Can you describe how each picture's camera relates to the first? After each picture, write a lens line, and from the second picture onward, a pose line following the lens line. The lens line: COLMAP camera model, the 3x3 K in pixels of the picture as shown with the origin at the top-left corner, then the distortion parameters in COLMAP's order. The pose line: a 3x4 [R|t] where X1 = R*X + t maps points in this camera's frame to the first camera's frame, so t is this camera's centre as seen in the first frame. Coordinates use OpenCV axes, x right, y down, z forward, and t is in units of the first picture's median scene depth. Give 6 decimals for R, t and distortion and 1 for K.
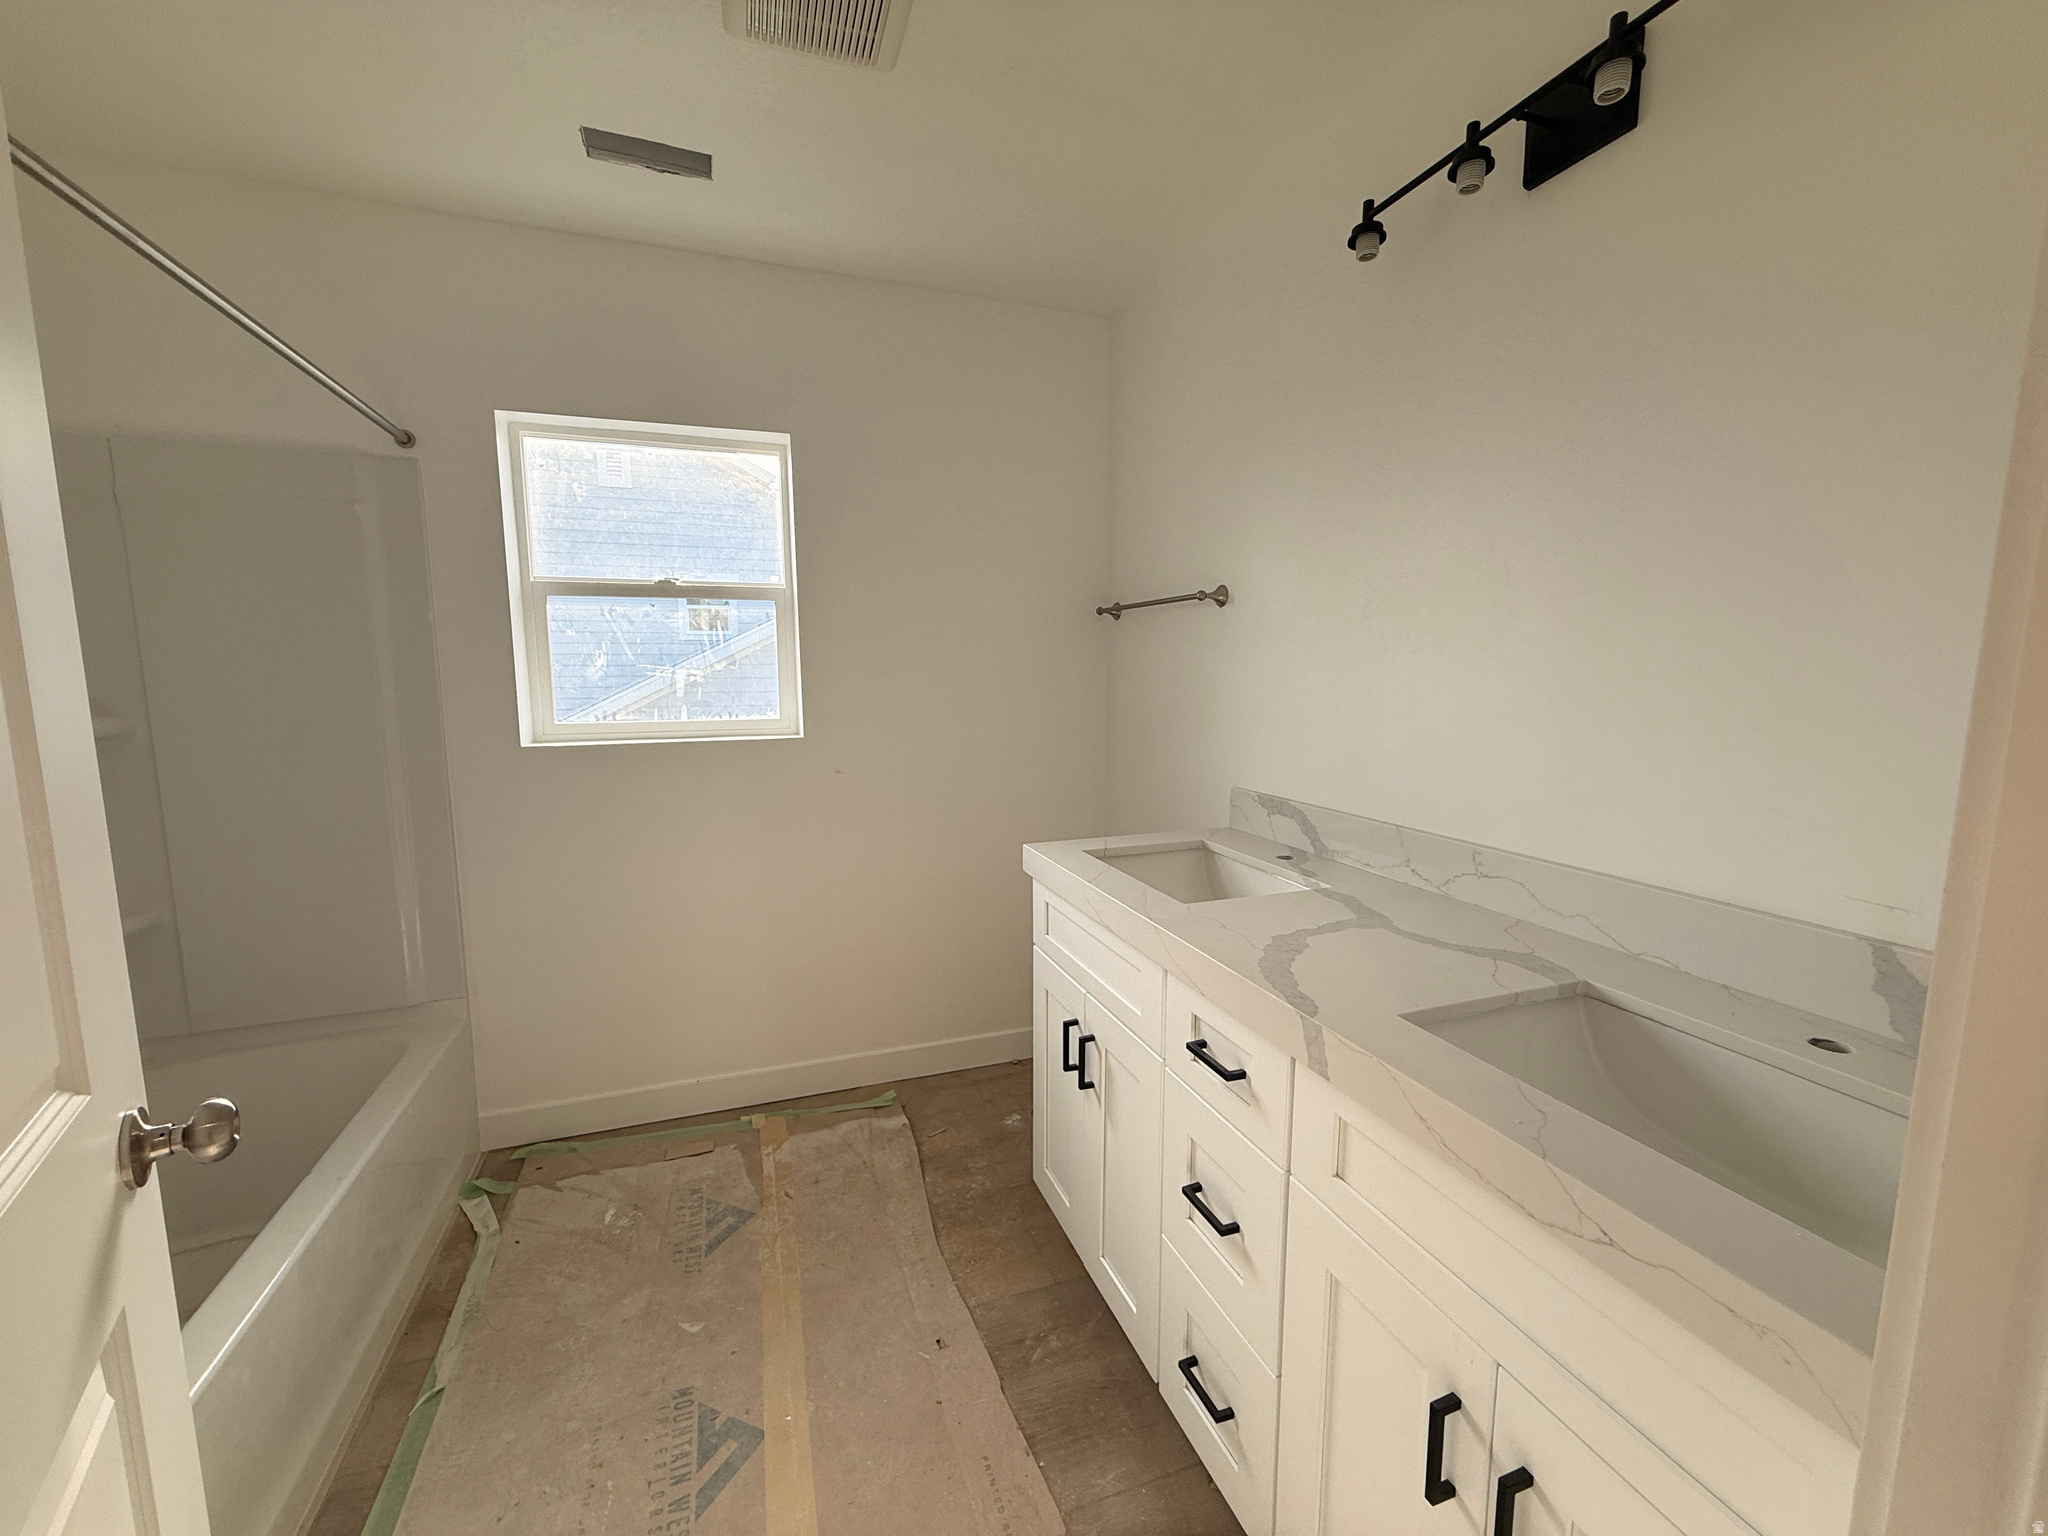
lens RADIAL K [[812.0, 0, 1020.3], [0, 812.0, 766.4], [0, 0, 1]] dist [-0.001016, 0.000165]
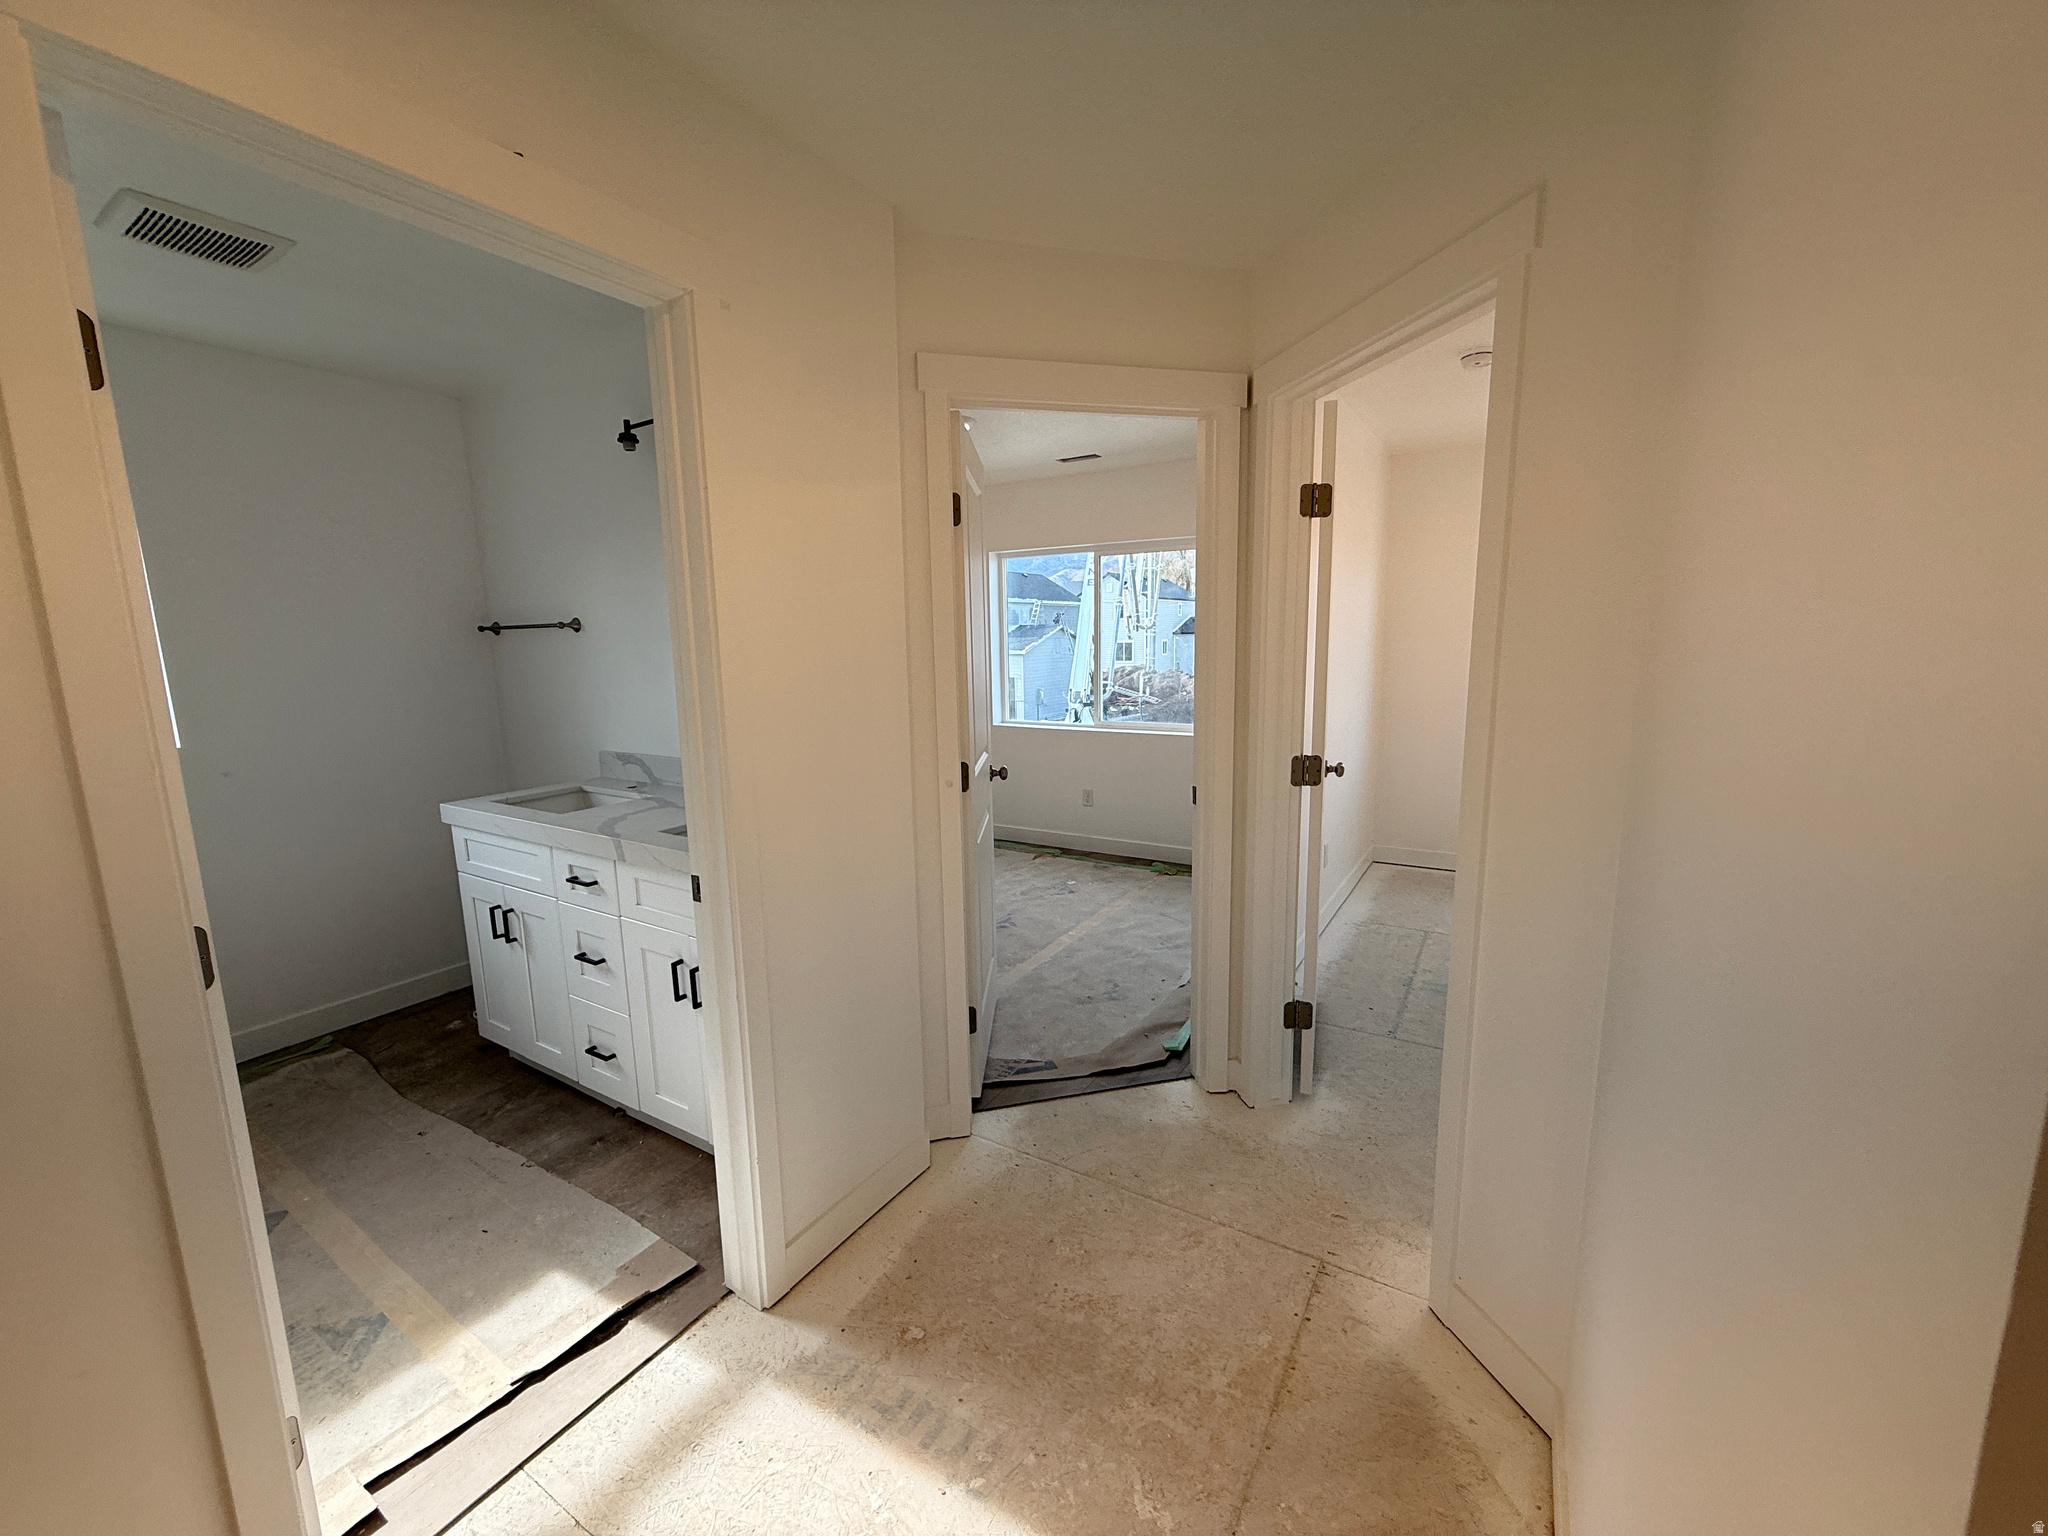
lens RADIAL K [[812.0, 0, 1020.3], [0, 812.0, 766.4], [0, 0, 1]] dist [-0.001016, 0.000165]
pose [[0.781979, -0.111723, 0.613210, -0.067812], [0.093597, 0.993697, 0.061690, 0.038383], [-0.616238, 0.009154, 0.787507, -0.775433]]
